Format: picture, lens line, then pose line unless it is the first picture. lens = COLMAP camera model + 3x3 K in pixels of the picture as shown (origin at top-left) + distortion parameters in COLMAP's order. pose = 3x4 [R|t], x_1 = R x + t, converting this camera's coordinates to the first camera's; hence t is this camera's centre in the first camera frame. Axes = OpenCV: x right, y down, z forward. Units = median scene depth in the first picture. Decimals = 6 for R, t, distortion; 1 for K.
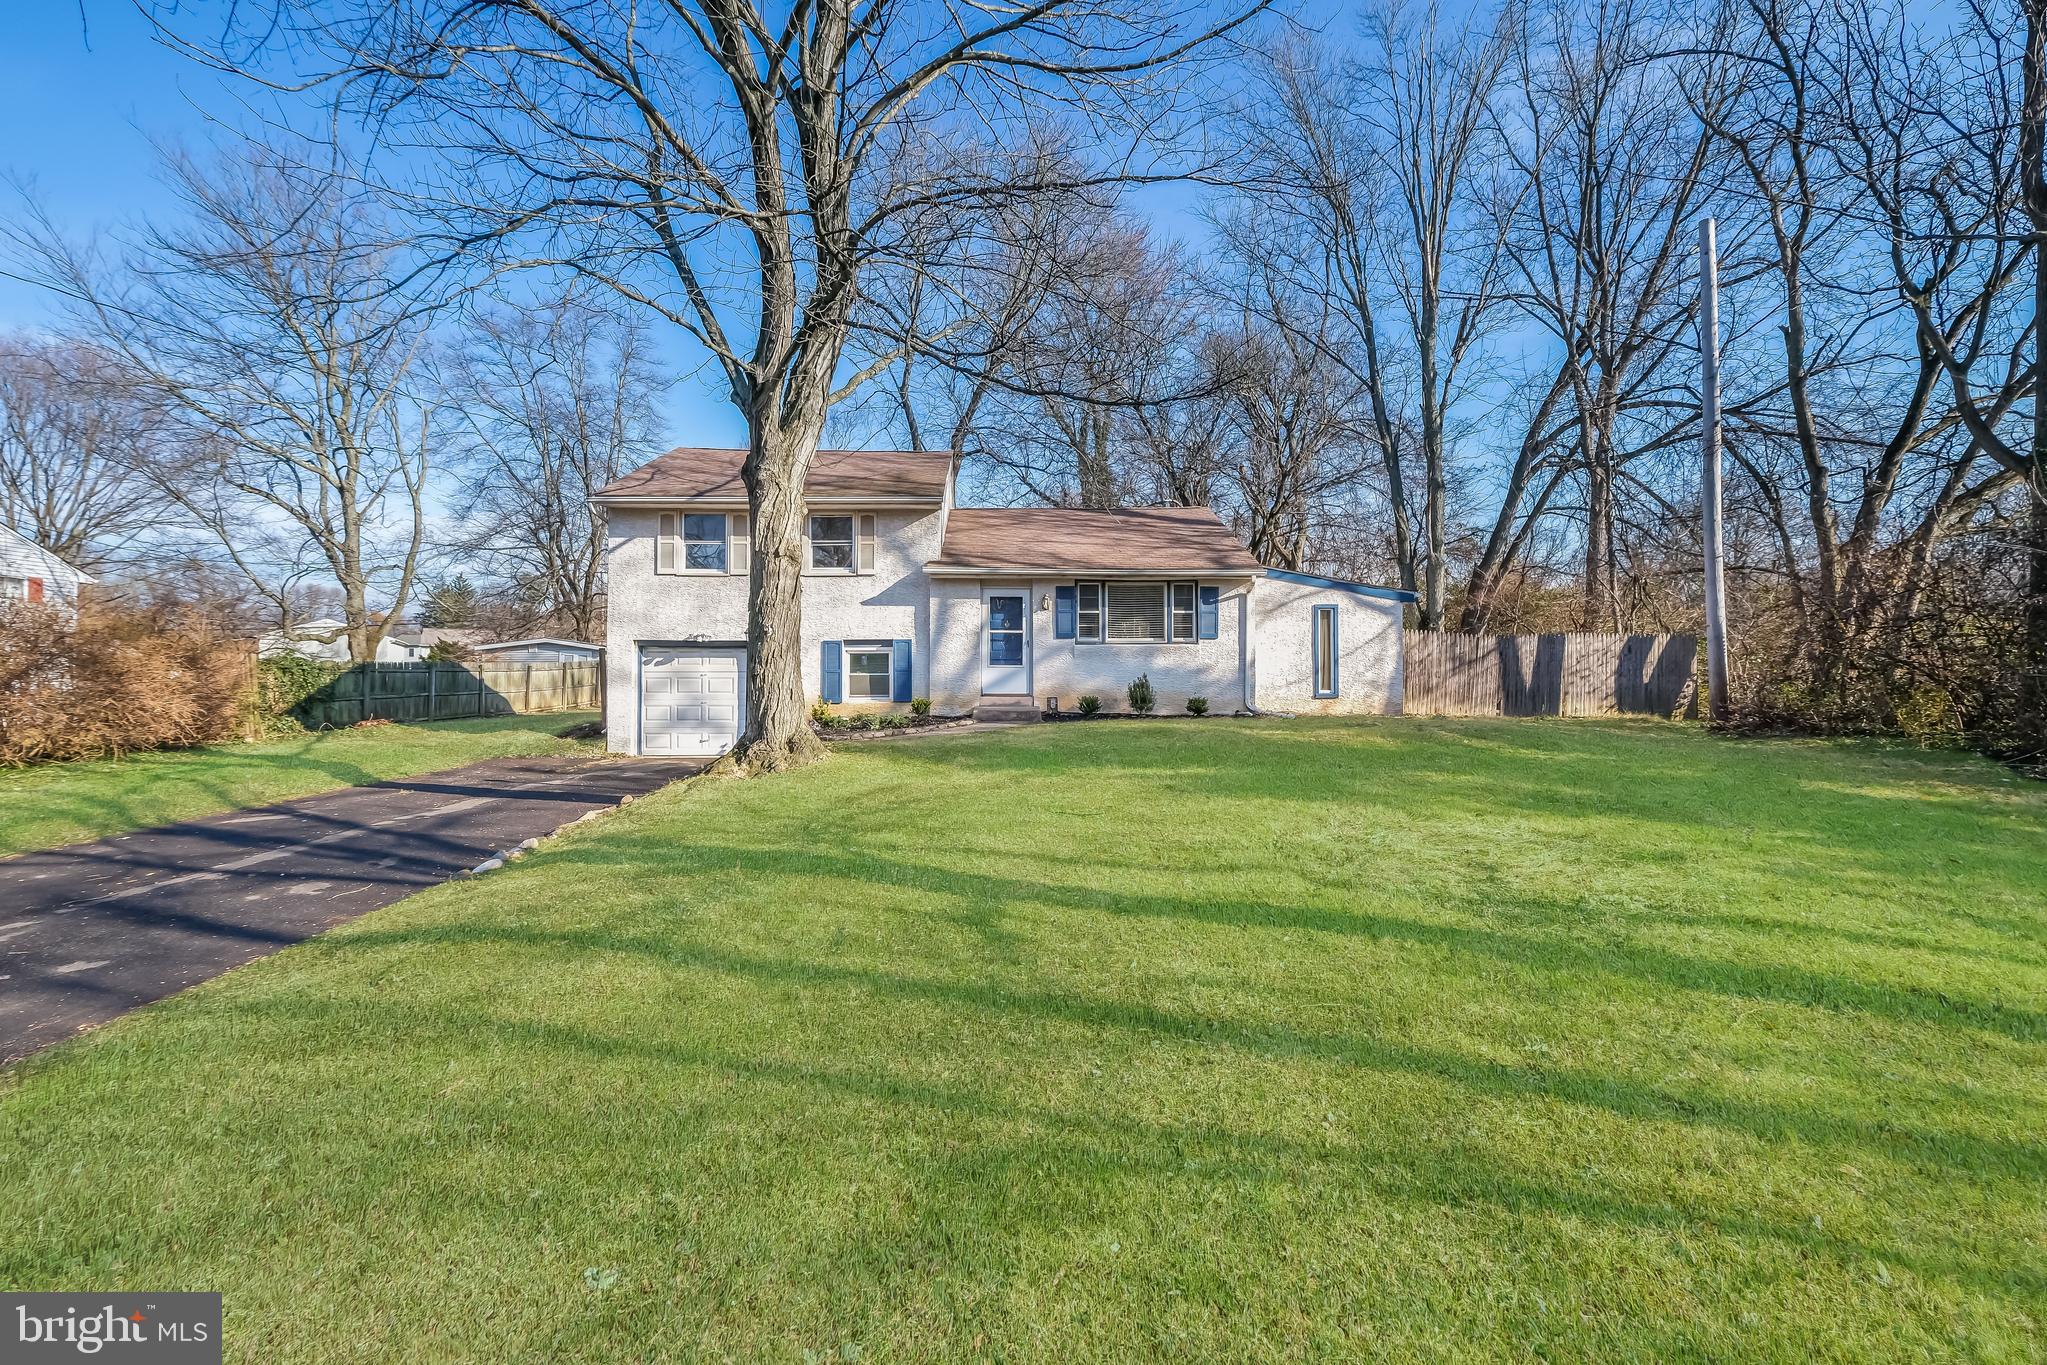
lens RADIAL K [[912.3, 0, 1011.3], [0, 912.3, 686.1], [0, 0, 1]] dist [0.000477, -0.000380]
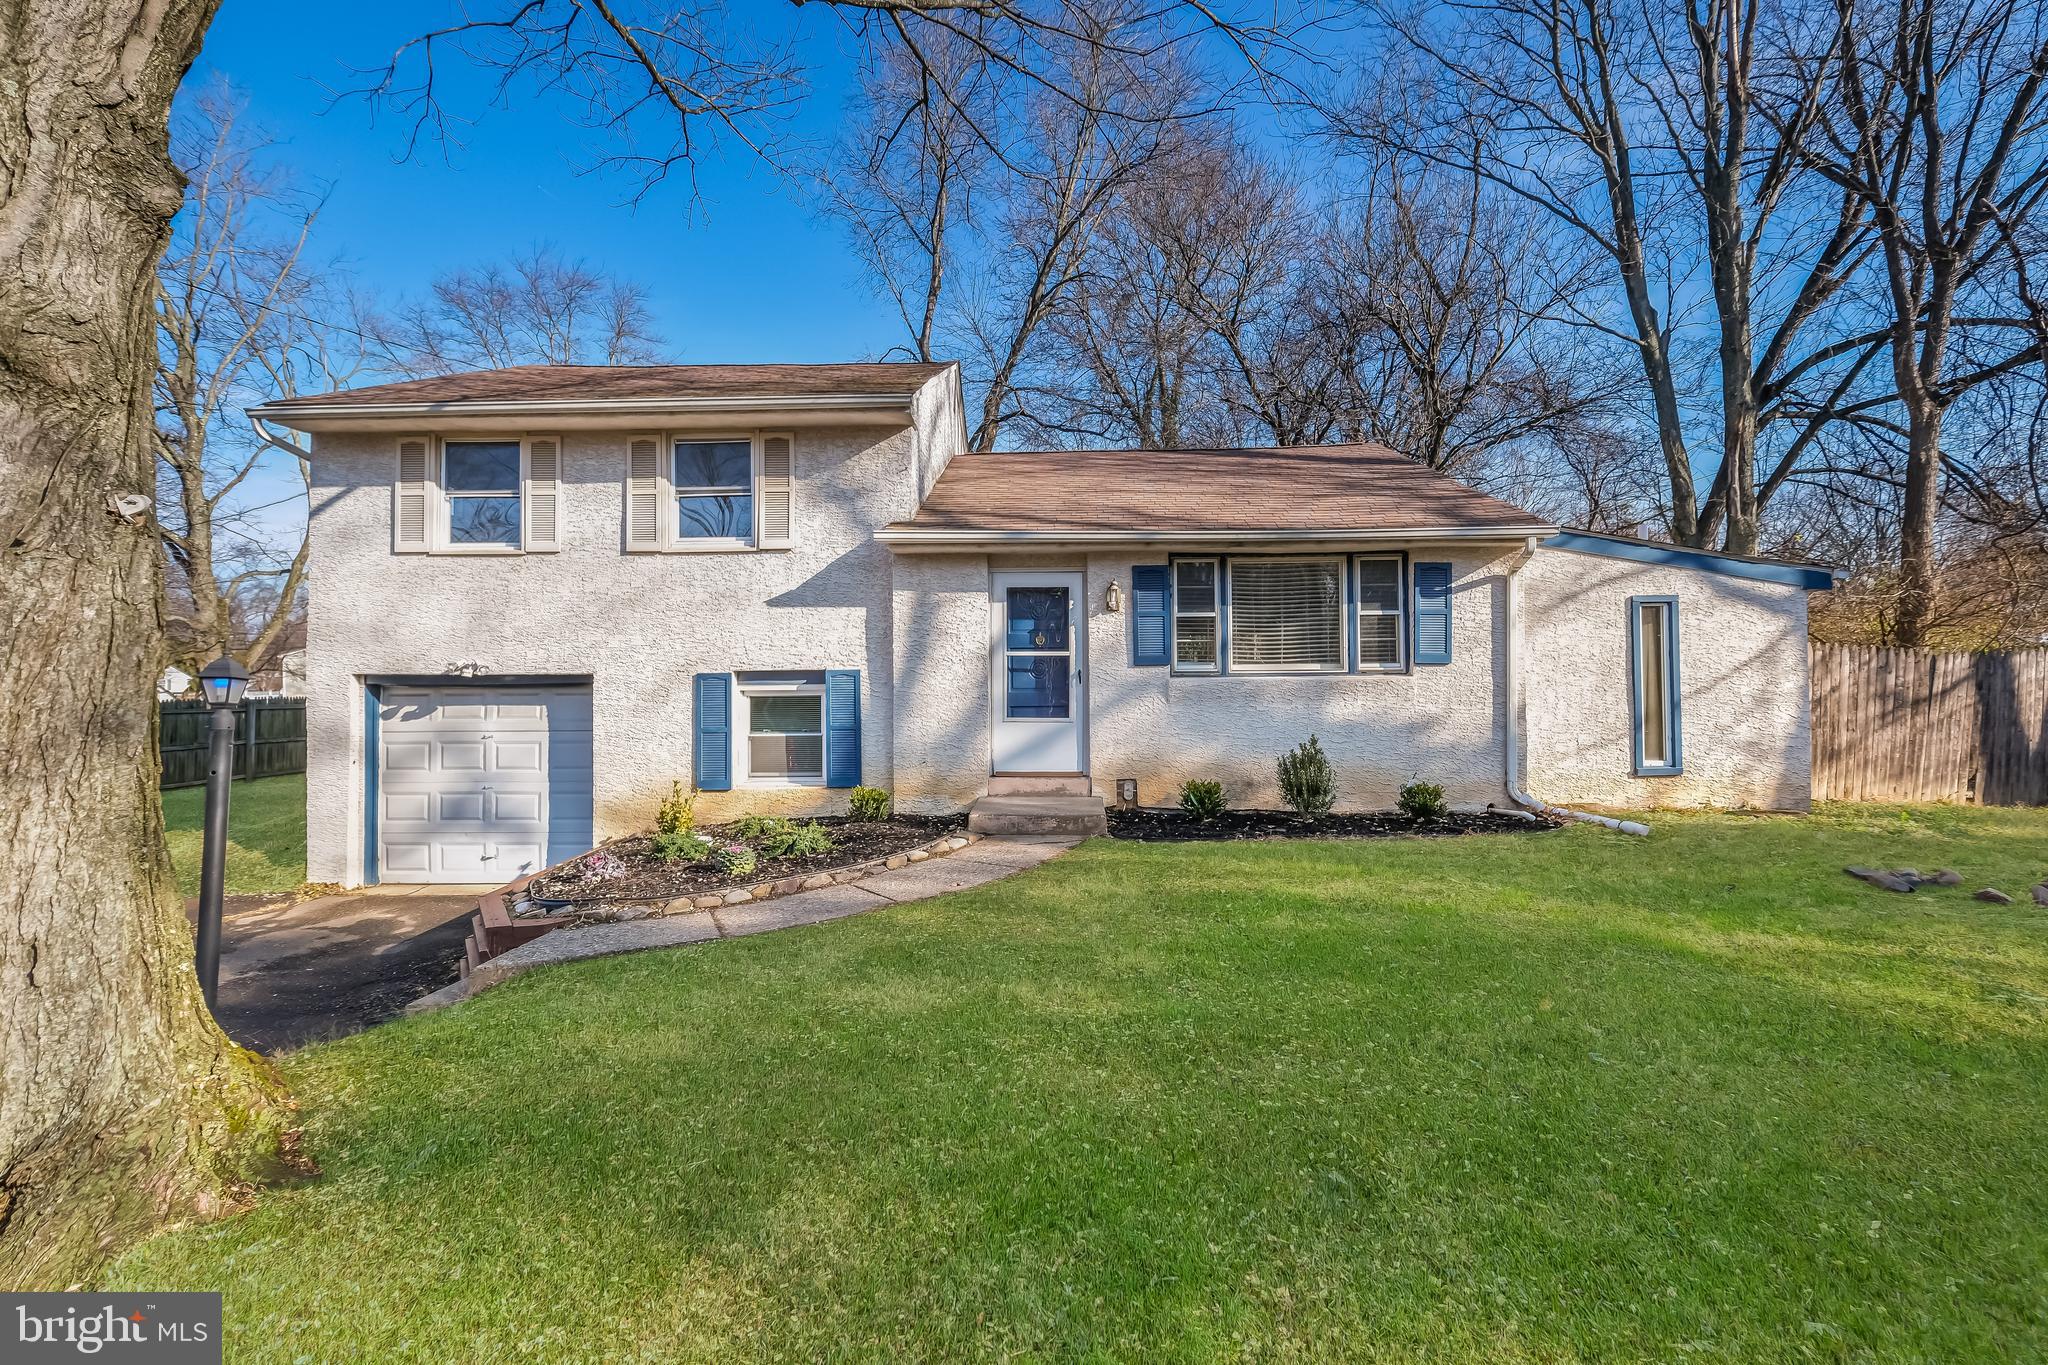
lens RADIAL K [[872.0, 0, 1029.4], [0, 872.0, 689.5], [0, 0, 1]] dist [0.011888, -0.000041]
pose [[0.999026, -0.006612, -0.043629, 0.010805], [0.006341, 0.999960, -0.006352, -0.035632], [0.043669, 0.006069, 0.999028, 0.493339]]
